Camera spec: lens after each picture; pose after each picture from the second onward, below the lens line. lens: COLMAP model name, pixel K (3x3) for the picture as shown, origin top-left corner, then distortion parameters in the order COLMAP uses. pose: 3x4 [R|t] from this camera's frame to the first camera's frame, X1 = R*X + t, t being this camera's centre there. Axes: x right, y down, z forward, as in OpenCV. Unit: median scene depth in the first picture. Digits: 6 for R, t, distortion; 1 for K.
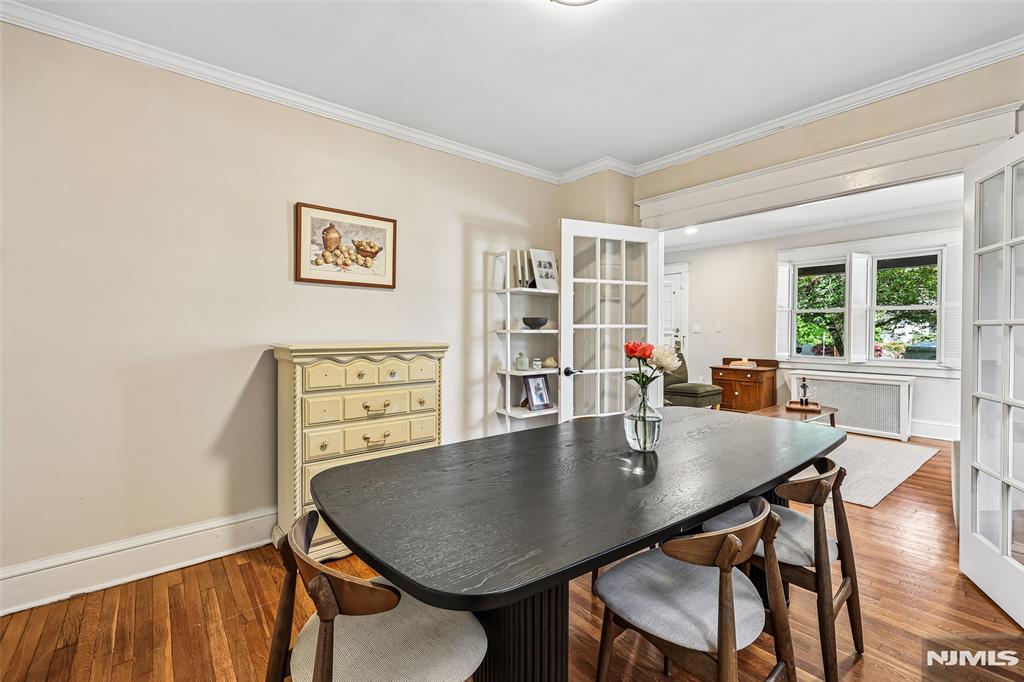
lens RADIAL K [[449.5, 0, 539.6], [0, 449.5, 338.4], [0, 0, 1]] dist [0.000175, -0.001662]
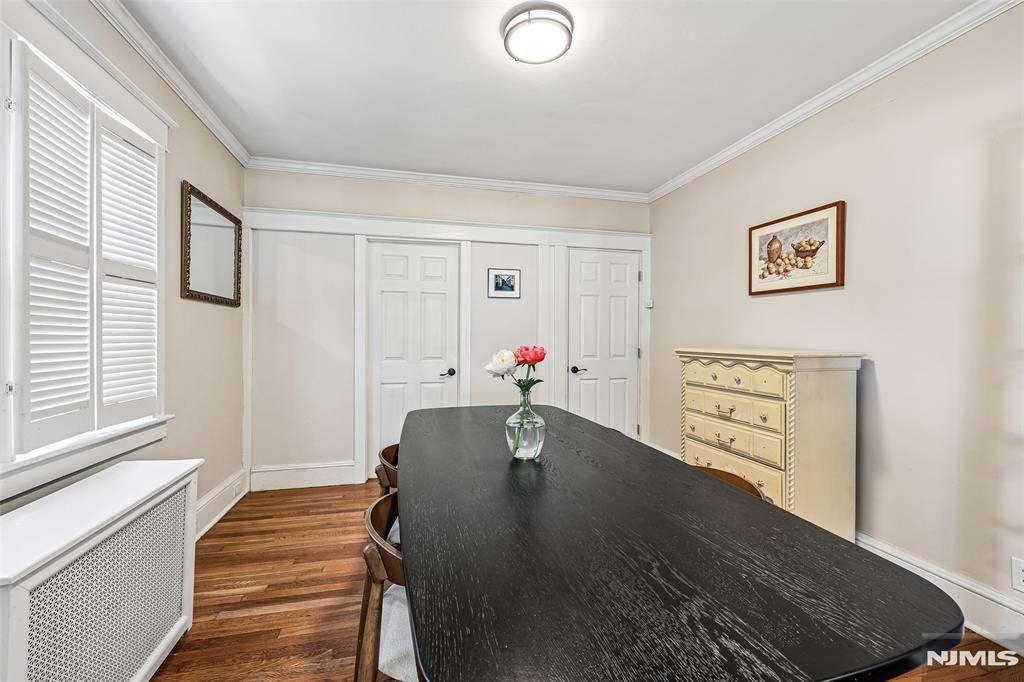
lens RADIAL K [[411.1, 0, 525.3], [0, 411.1, 340.3], [0, 0, 1]] dist [-0.000928, 0.000501]
pose [[-0.409313, 0.000417, -0.912394, 0.600558], [-0.021320, 0.999722, 0.010022, -0.008304], [0.912145, 0.023554, -0.409191, 0.807871]]
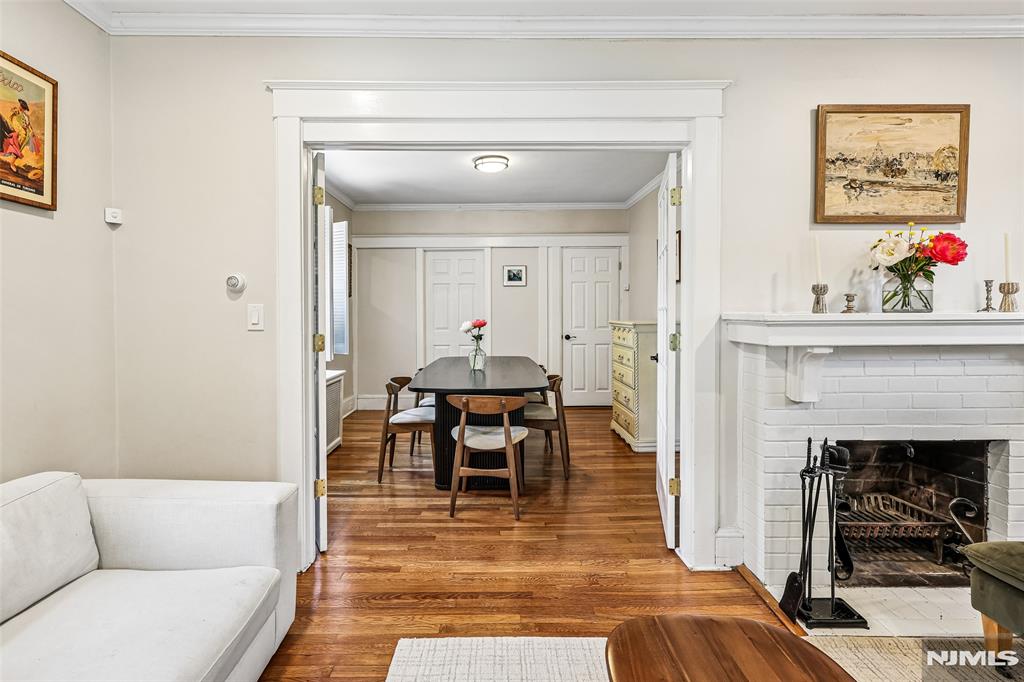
lens RADIAL K [[511.5, 0, 524.0], [0, 511.5, 323.8], [0, 0, 1]] dist [0.017865, -0.003994]
pose [[-0.612641, 0.018724, -0.790139, 1.196183], [-0.009636, 0.999468, 0.031156, -0.029221], [0.790303, 0.026701, -0.612135, 1.605179]]
